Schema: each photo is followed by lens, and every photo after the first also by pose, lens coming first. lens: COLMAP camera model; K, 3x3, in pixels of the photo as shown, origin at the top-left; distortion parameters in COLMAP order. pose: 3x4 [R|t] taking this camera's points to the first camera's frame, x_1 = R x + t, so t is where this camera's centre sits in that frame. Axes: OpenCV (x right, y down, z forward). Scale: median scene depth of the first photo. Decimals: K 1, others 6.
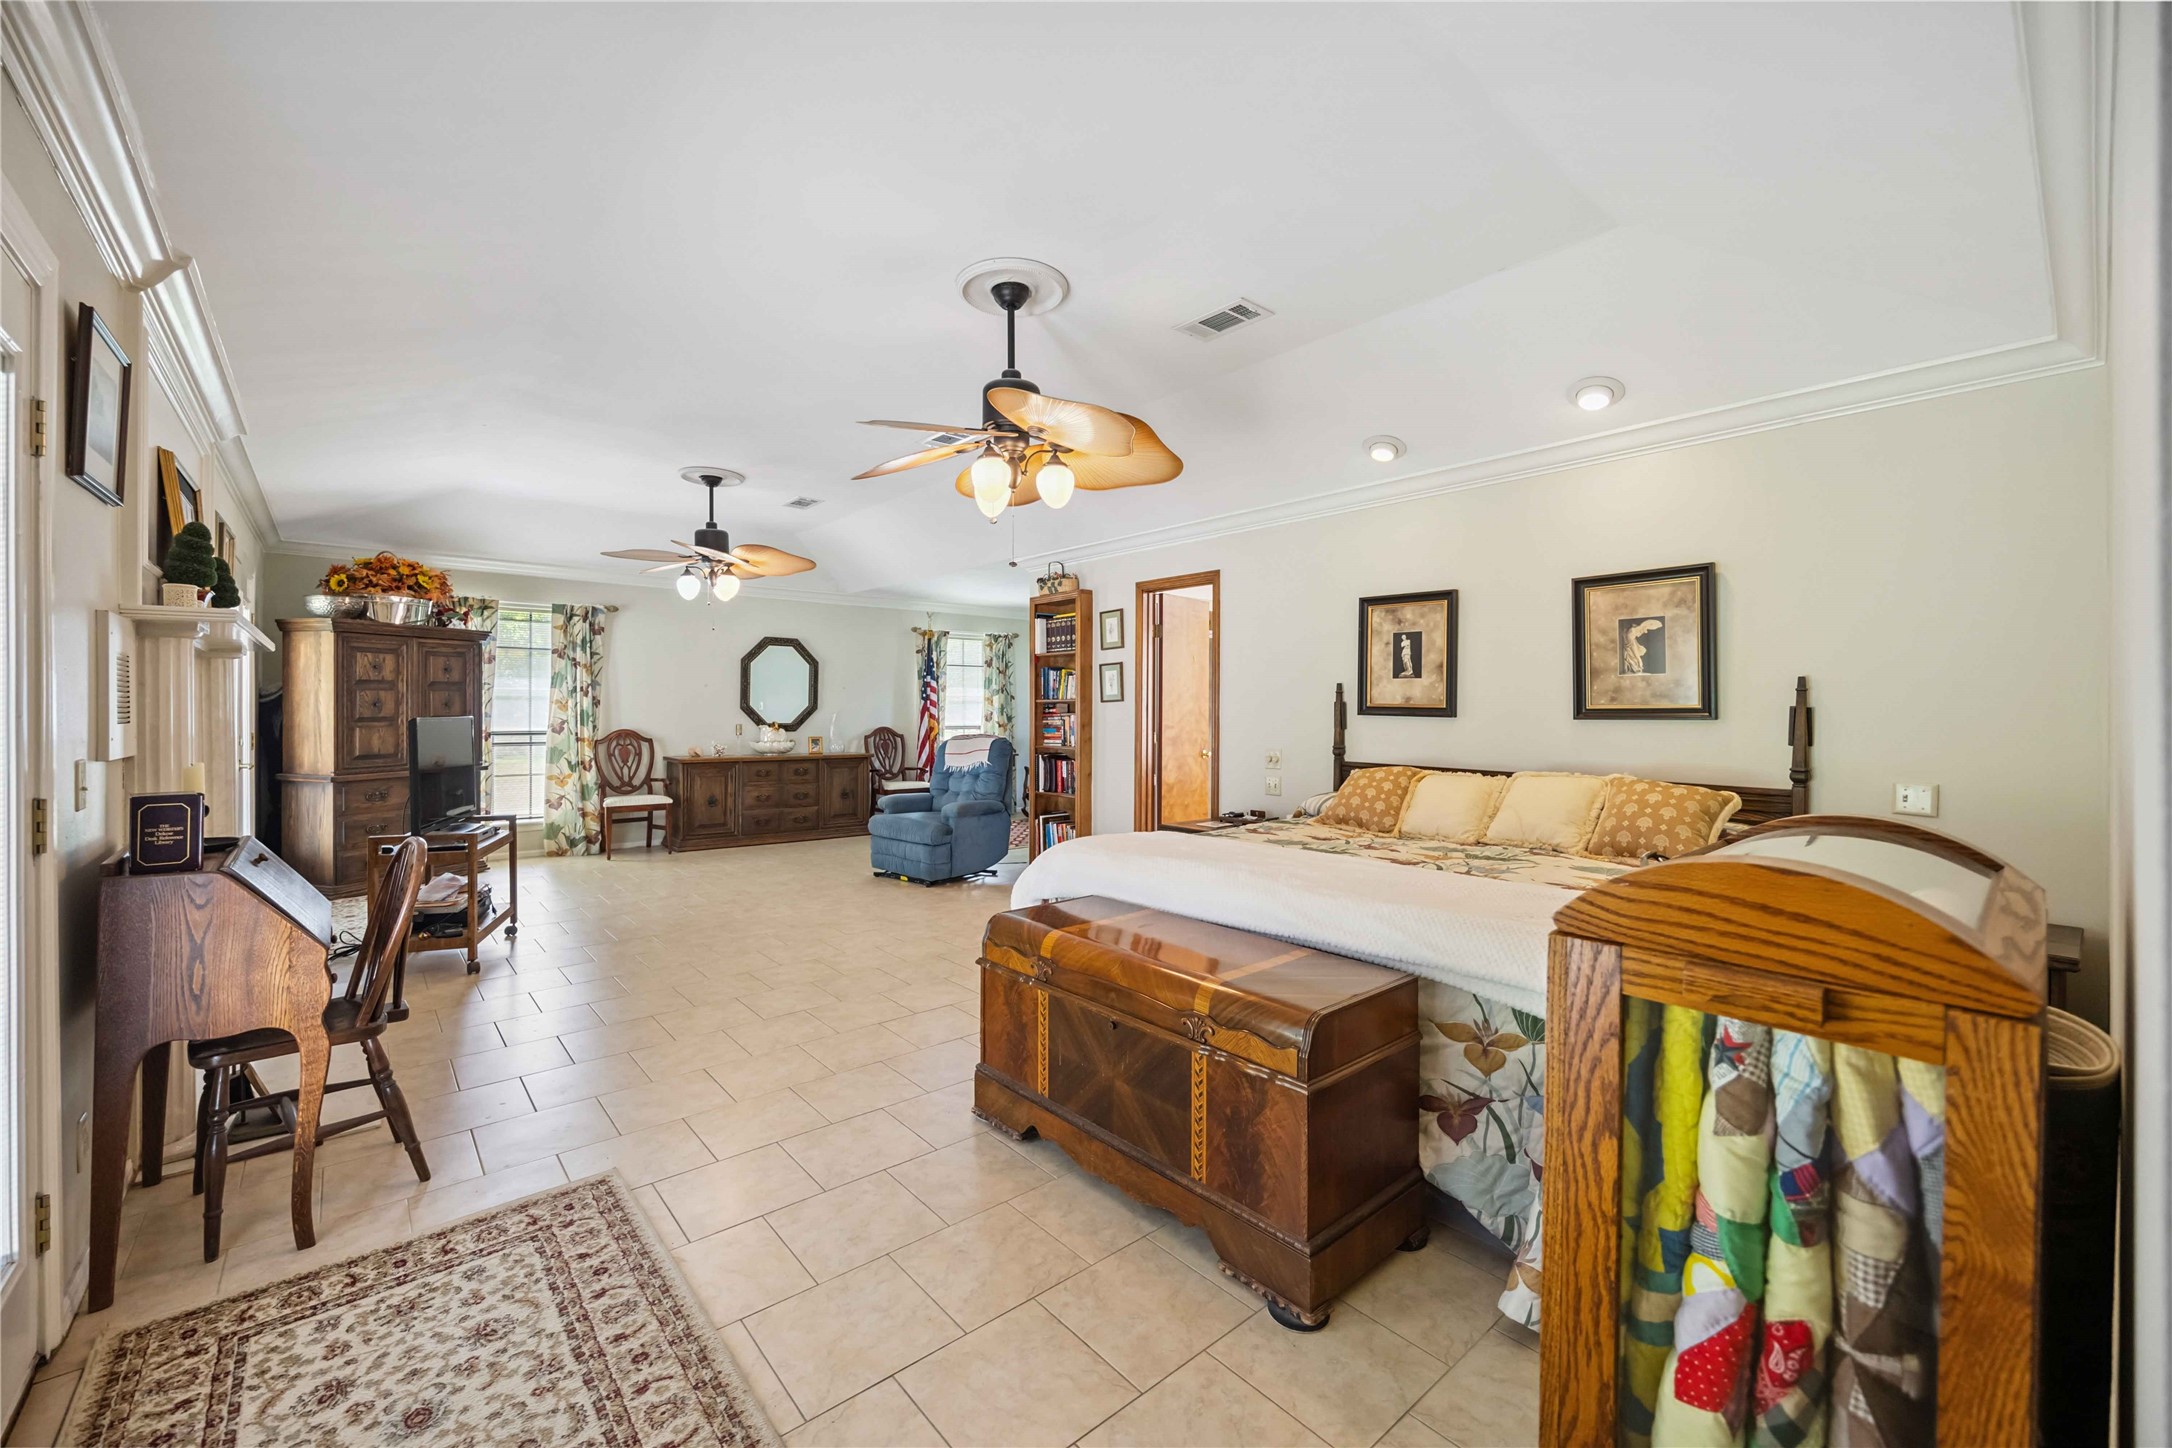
lens RADIAL K [[868.5, 0, 1093.6], [0, 868.5, 715.0], [0, 0, 1]] dist [-0.000194, -0.000677]
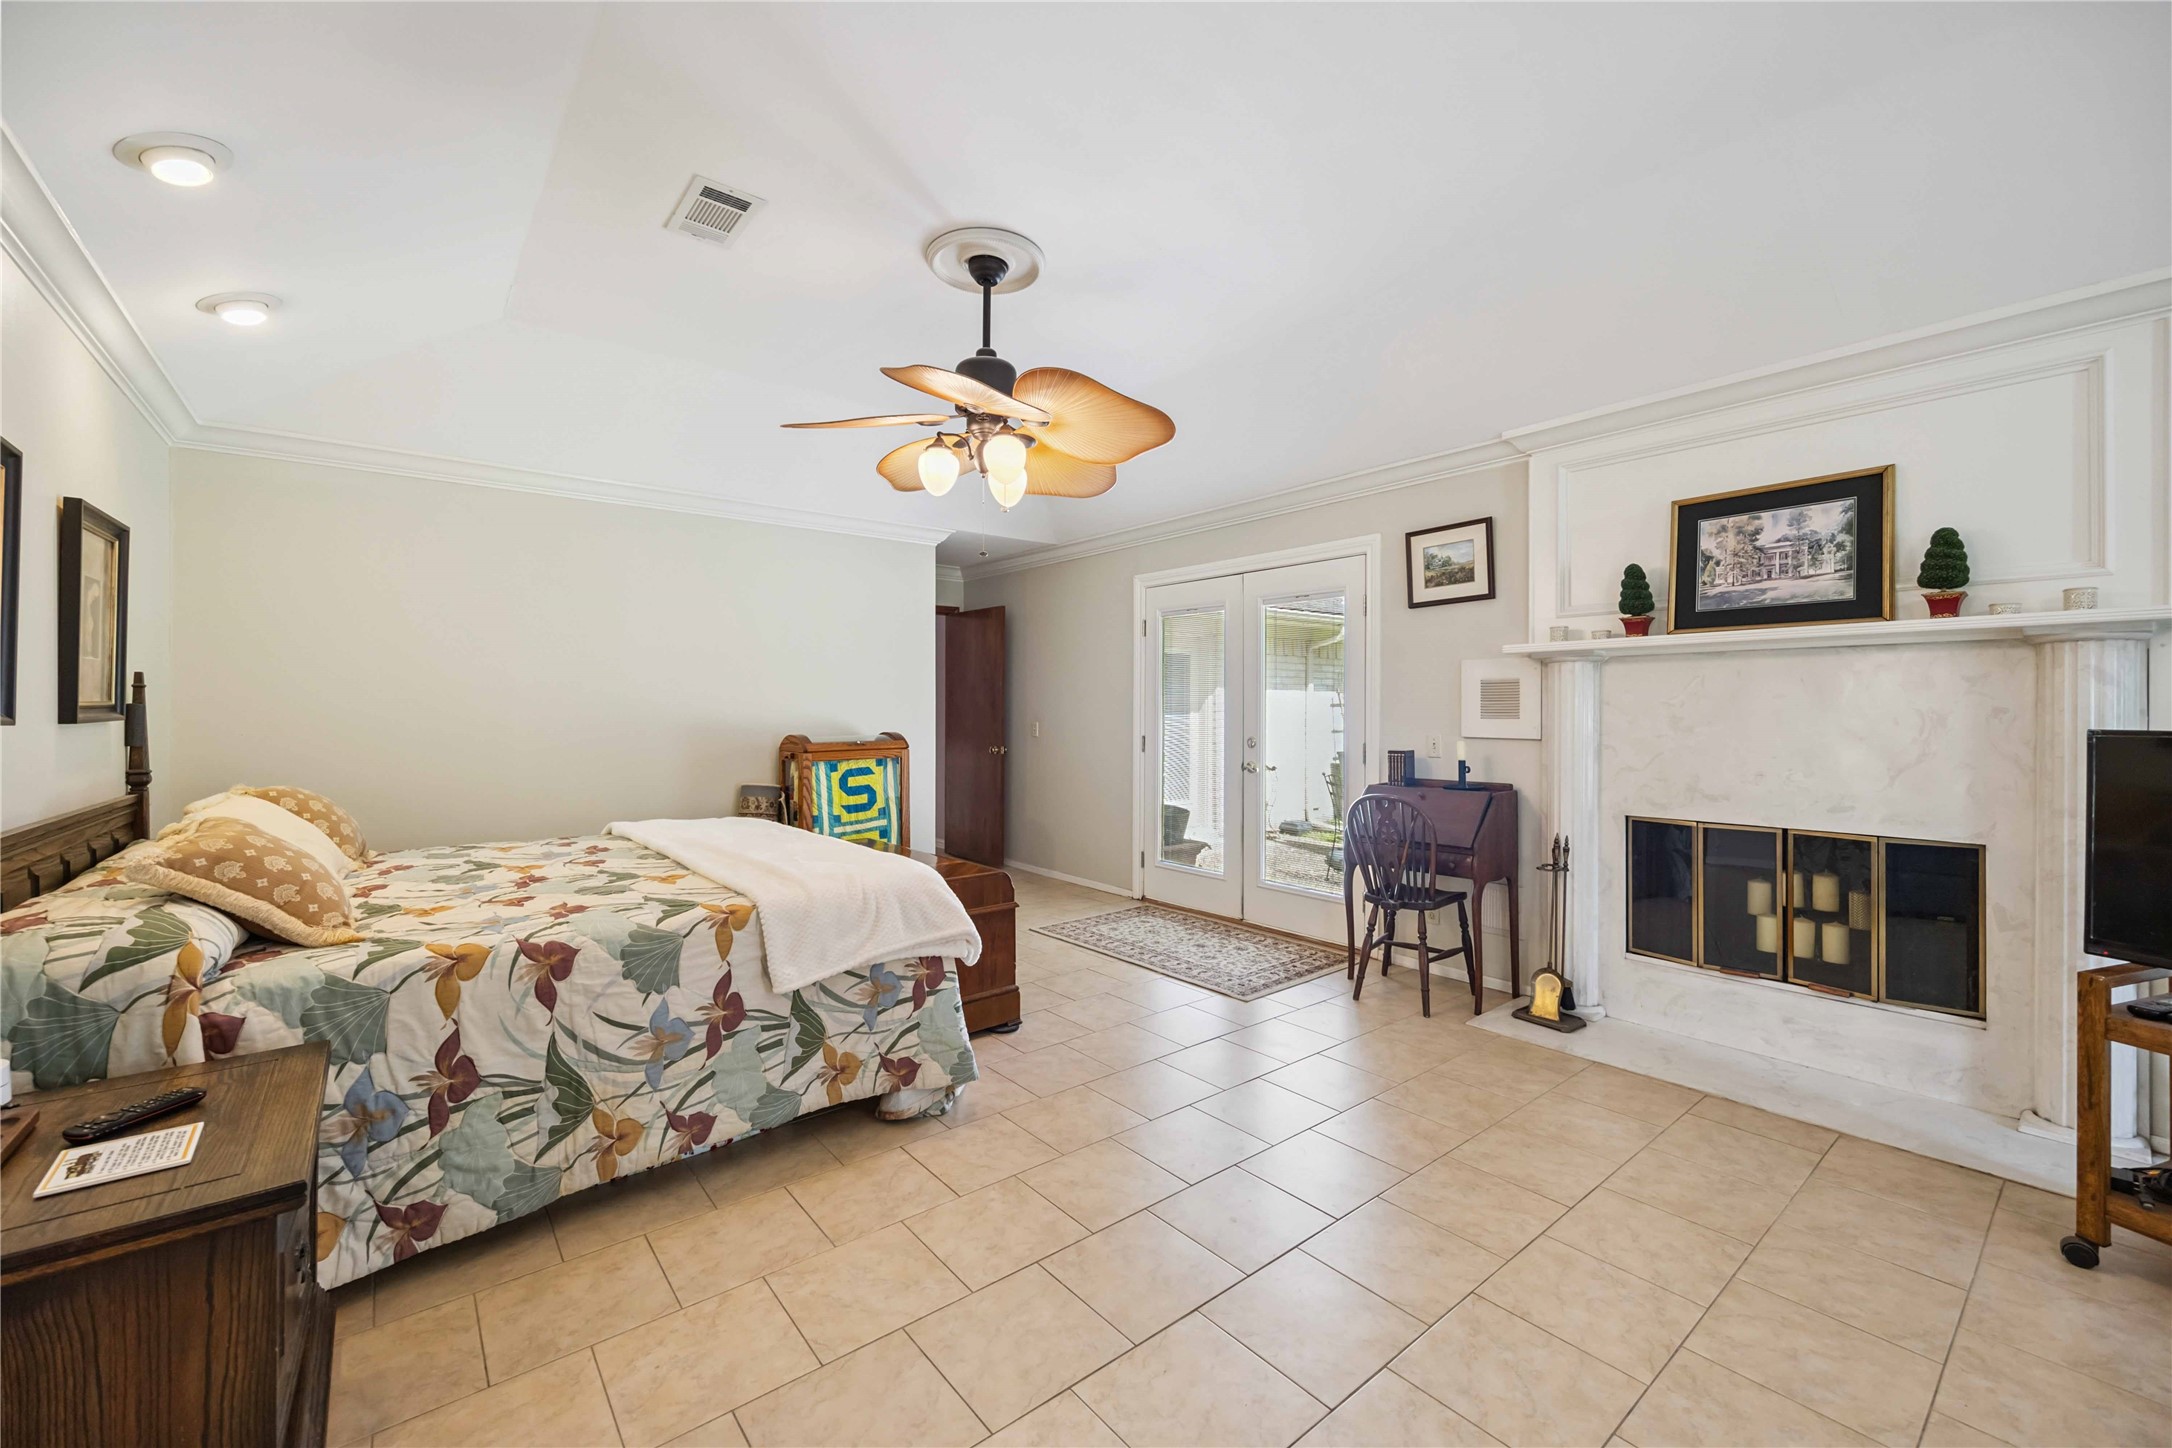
lens RADIAL K [[868.5, 0, 1087.6], [0, 868.5, 708.6], [0, 0, 1]] dist [-0.000194, -0.000677]
pose [[-0.999392, -0.003027, 0.034748, -0.224814], [-0.002762, 0.999967, 0.007673, -0.014146], [-0.034770, 0.007573, -0.999367, 1.840530]]
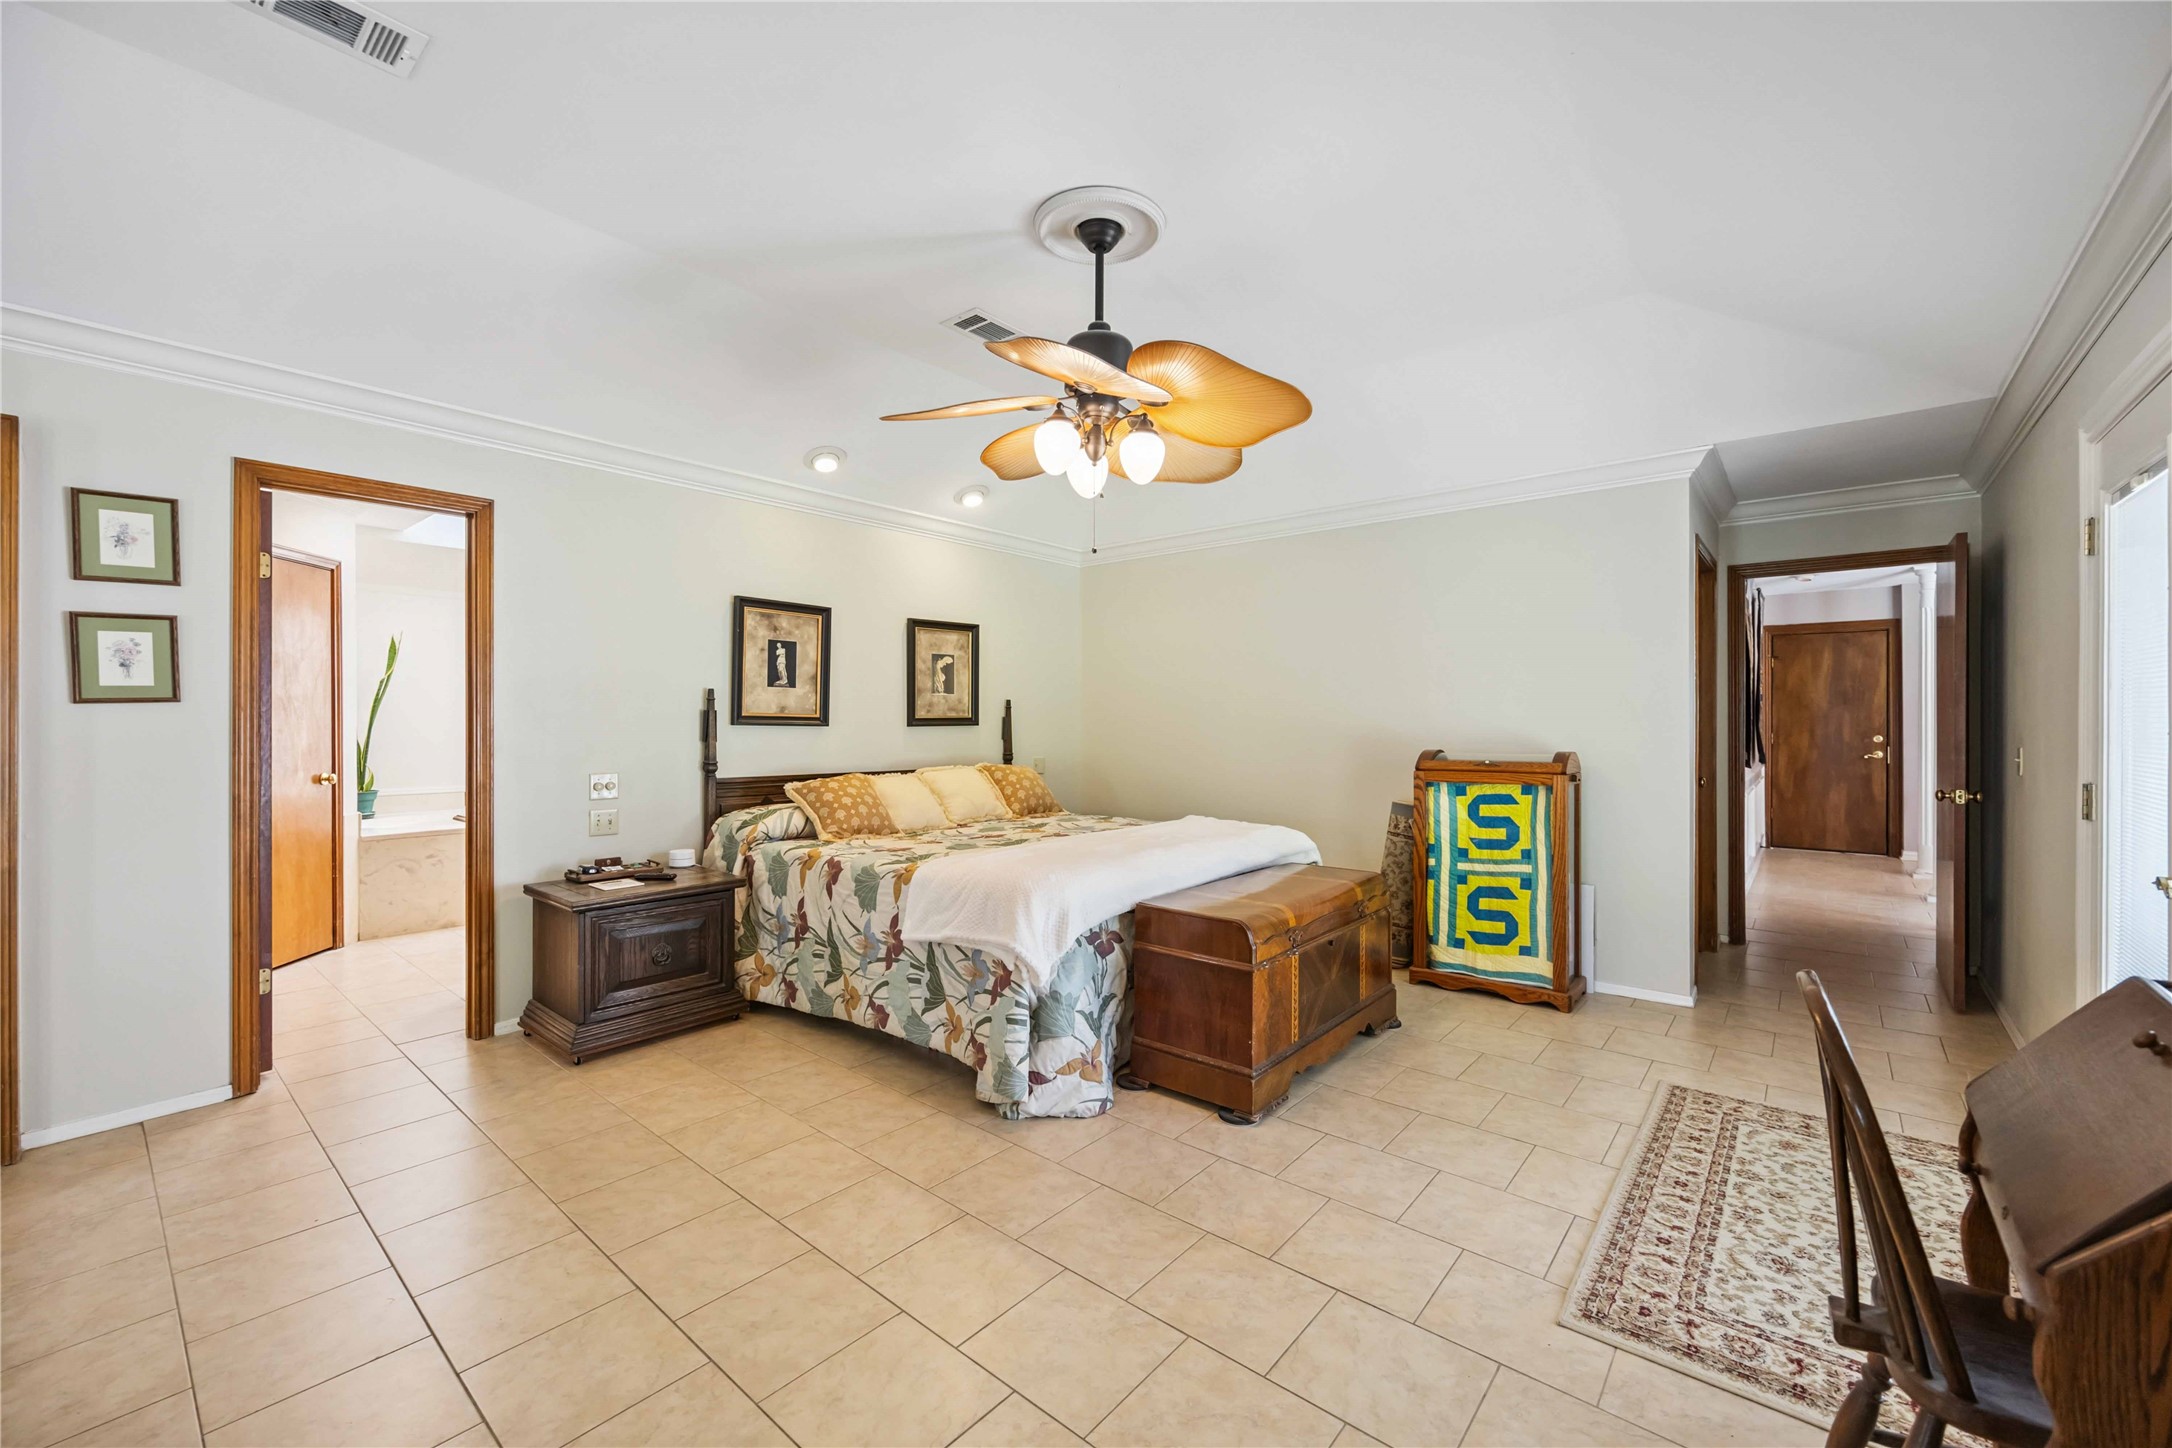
lens RADIAL K [[868.5, 0, 1072.7], [0, 868.5, 718.4], [0, 0, 1]] dist [-0.000194, -0.000677]
pose [[-0.144775, -0.001193, 0.989464, -0.887105], [0.006366, 0.999977, 0.002137, -0.009429], [-0.989444, 0.006608, -0.144764, 1.090458]]
